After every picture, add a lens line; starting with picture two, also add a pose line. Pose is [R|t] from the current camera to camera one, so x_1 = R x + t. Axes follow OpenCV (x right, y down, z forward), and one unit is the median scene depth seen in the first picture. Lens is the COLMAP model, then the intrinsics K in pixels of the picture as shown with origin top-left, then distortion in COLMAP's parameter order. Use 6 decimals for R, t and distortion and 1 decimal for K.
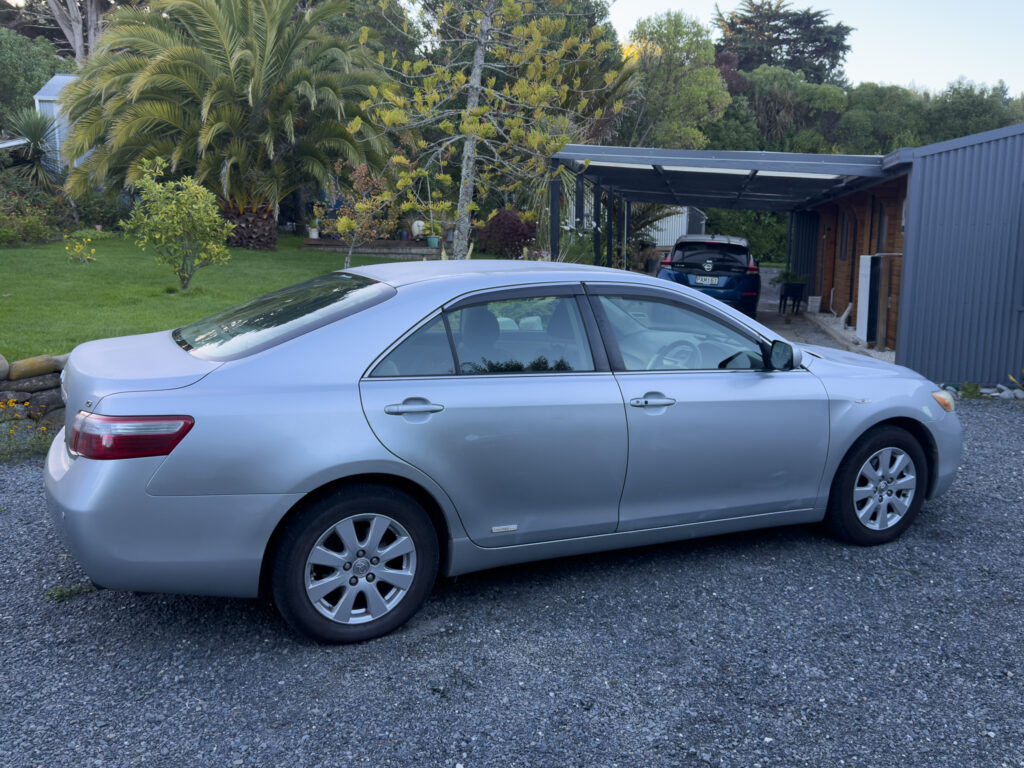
lens RADIAL K [[881.3, 0, 518.3], [0, 881.3, 388.2], [0, 0, 1]] dist [0.029433, -0.107542]
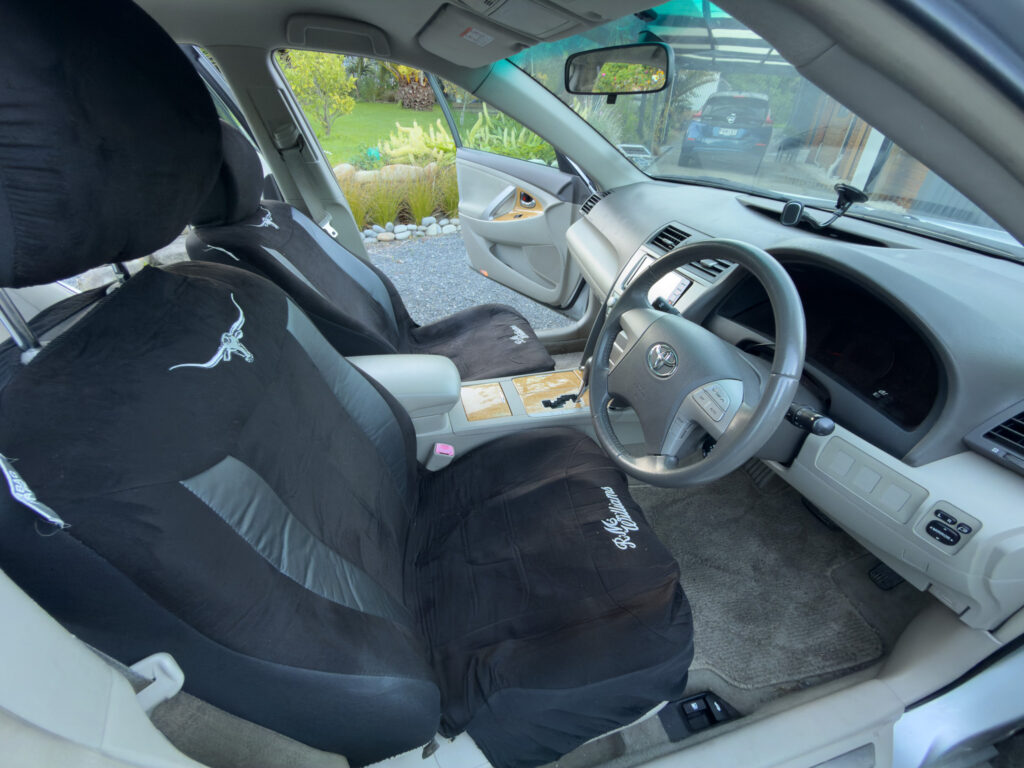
lens RADIAL K [[411.6, 0, 512.1], [0, 411.6, 388.9], [0, 0, 1]] dist [-0.014866, -0.000124]
pose [[0.980433, 0.106704, -0.165426, 0.151566], [-0.029072, 0.909618, 0.414428, -0.064725], [0.194695, -0.401509, 0.894921, 0.884634]]
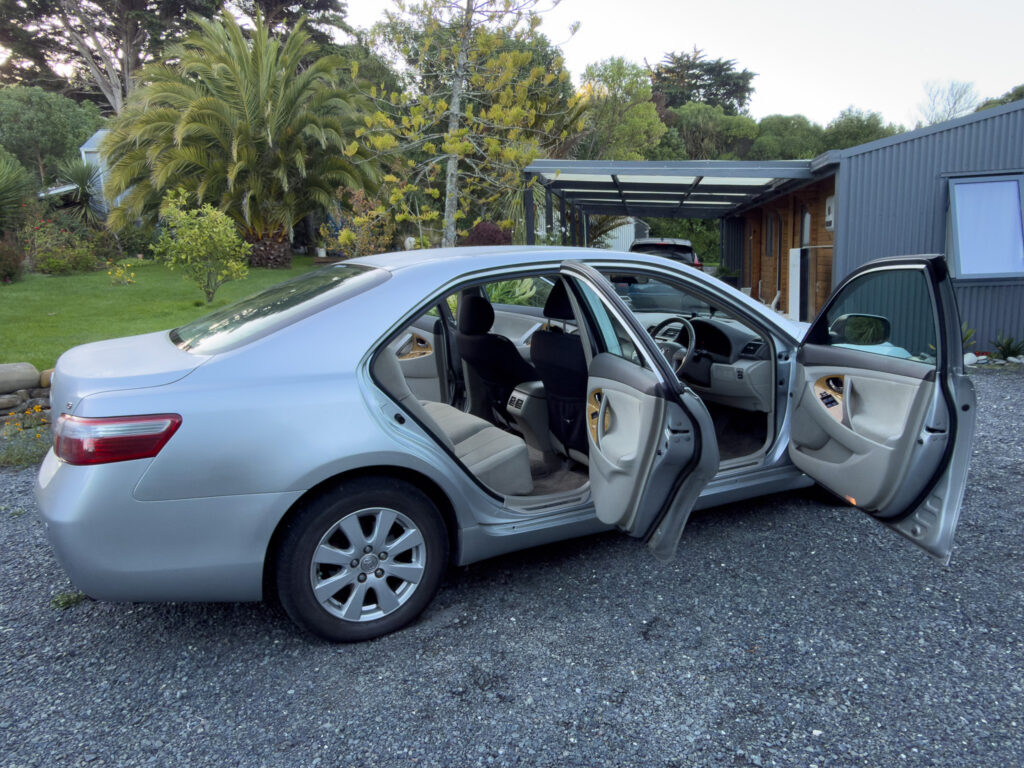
lens RADIAL K [[720.6, 0, 516.0], [0, 720.6, 385.0], [0, 0, 1]] dist [-0.057488, 0.026132]
pose [[0.998635, -0.046162, 0.024429, -0.022157], [0.045872, 0.998871, 0.012323, 0.005366], [-0.024970, -0.011185, 0.999626, 0.167984]]
